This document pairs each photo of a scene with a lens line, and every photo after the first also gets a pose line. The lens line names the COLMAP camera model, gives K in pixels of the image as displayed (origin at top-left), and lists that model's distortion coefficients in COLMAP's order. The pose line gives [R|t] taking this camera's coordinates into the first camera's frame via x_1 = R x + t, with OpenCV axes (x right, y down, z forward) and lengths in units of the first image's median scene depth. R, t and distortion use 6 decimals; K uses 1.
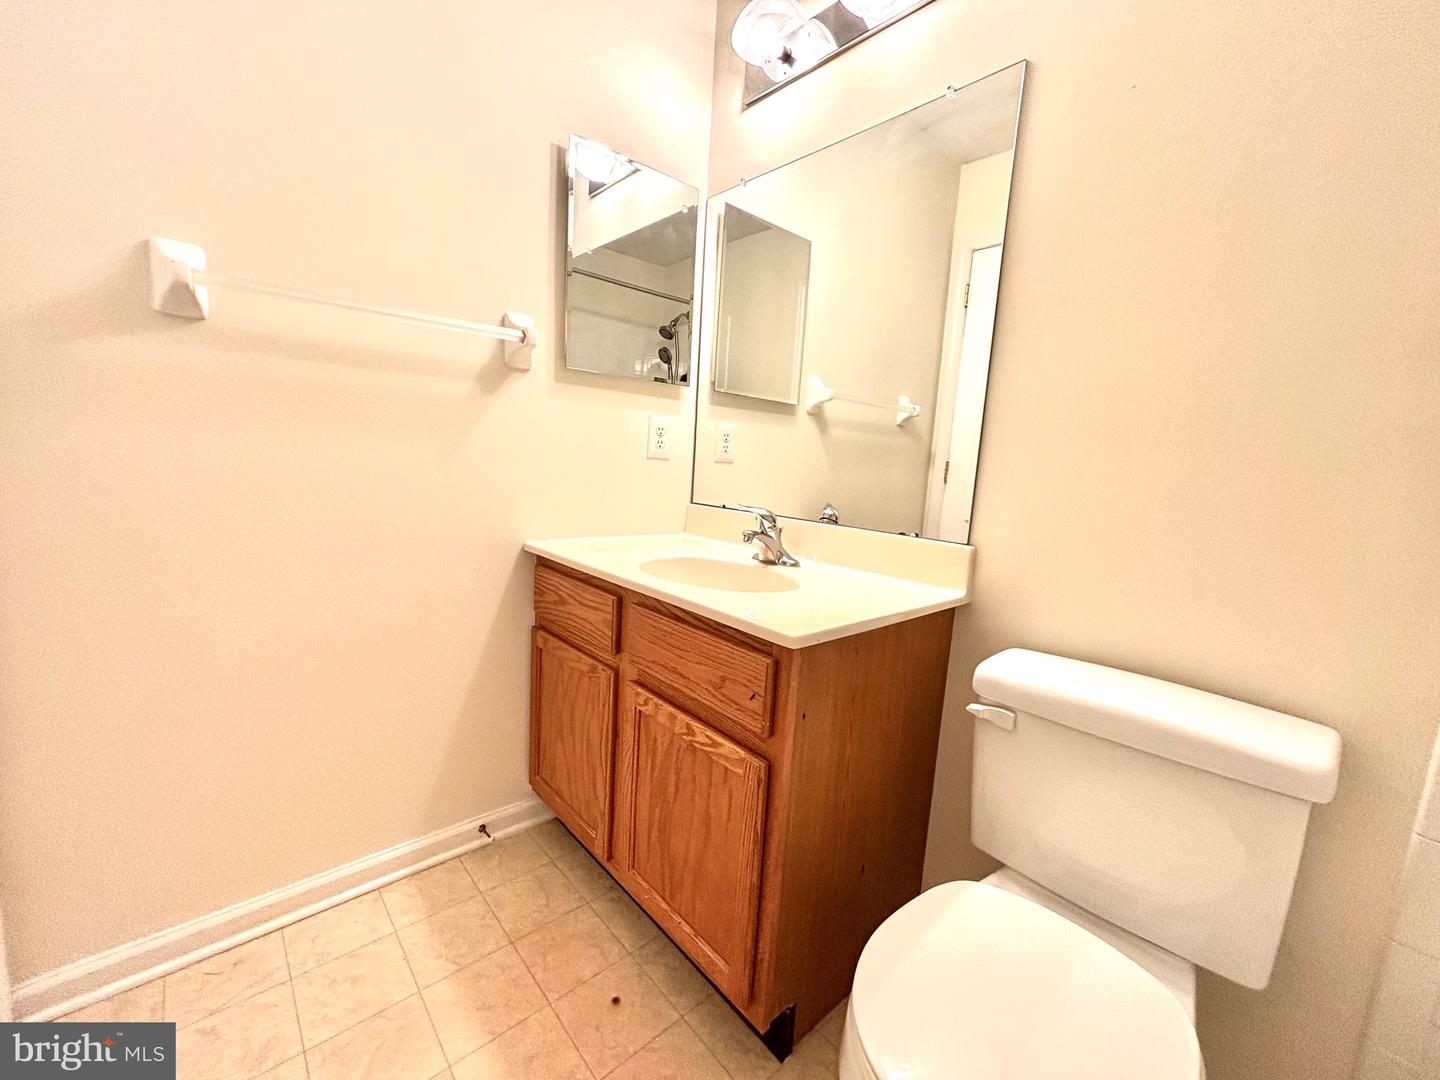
lens RADIAL K [[580.1, 0, 720.2], [0, 580.1, 539.8], [0, 0, 1]] dist [0.003534, 0.000013]
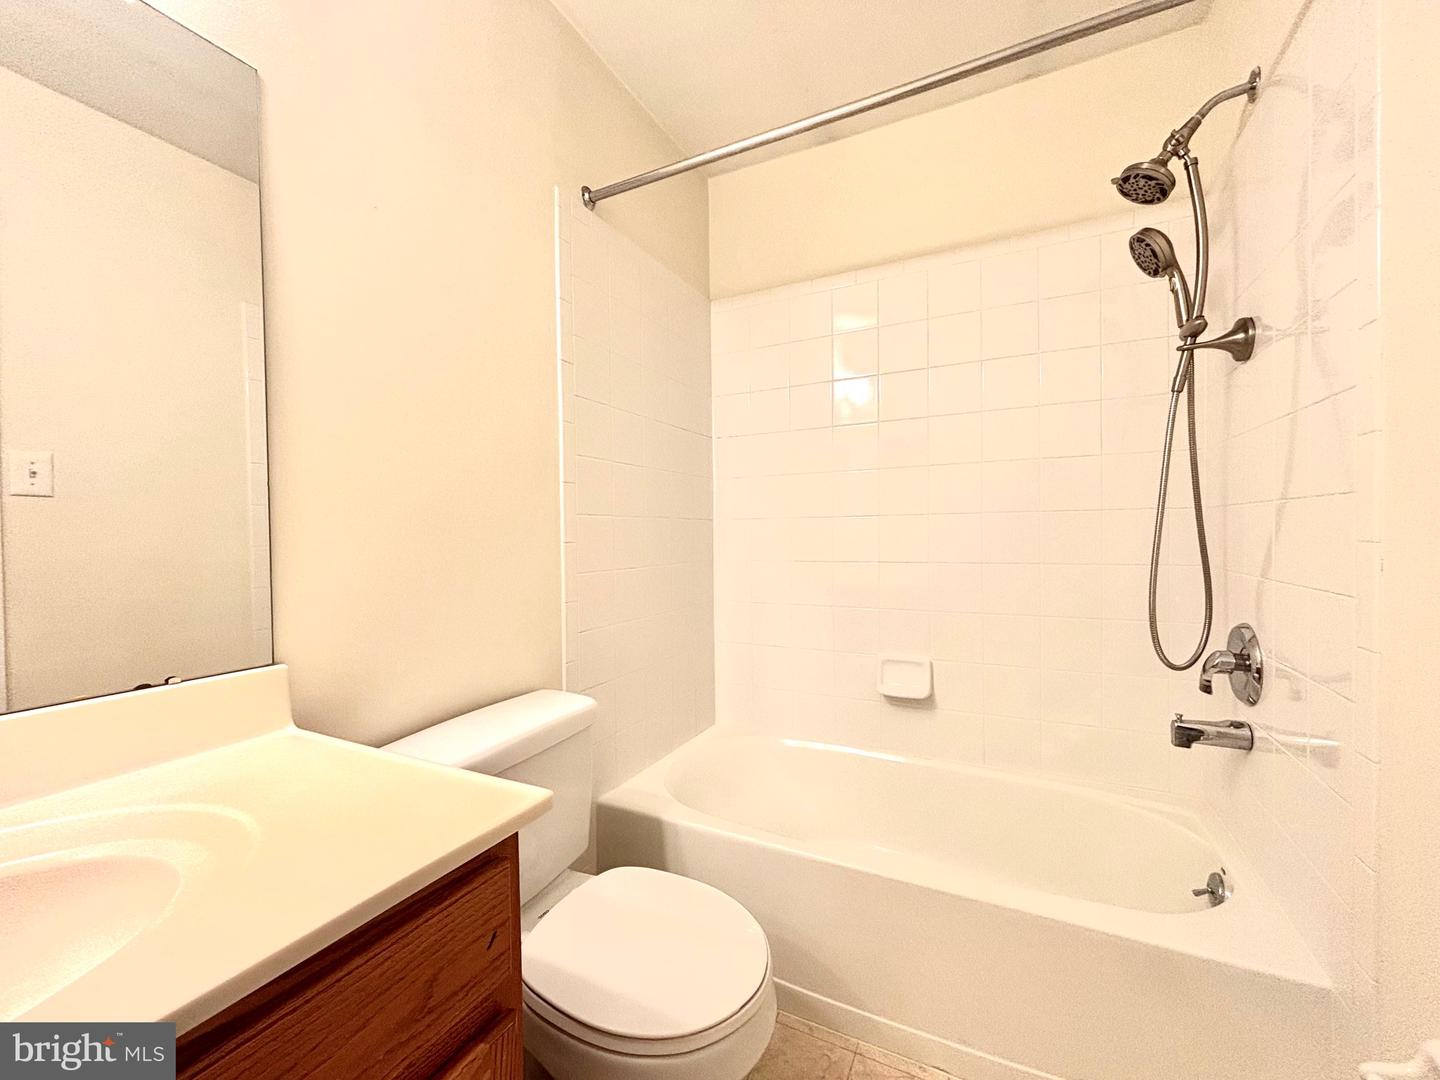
lens RADIAL K [[580.1, 0, 720.3], [0, 580.1, 539.8], [0, 0, 1]] dist [0.003534, 0.000013]
pose [[-0.369121, -0.070606, 0.926695, -0.584420], [0.128026, 0.983741, 0.125948, -0.211873], [-0.920521, 0.165131, -0.354080, 0.873111]]
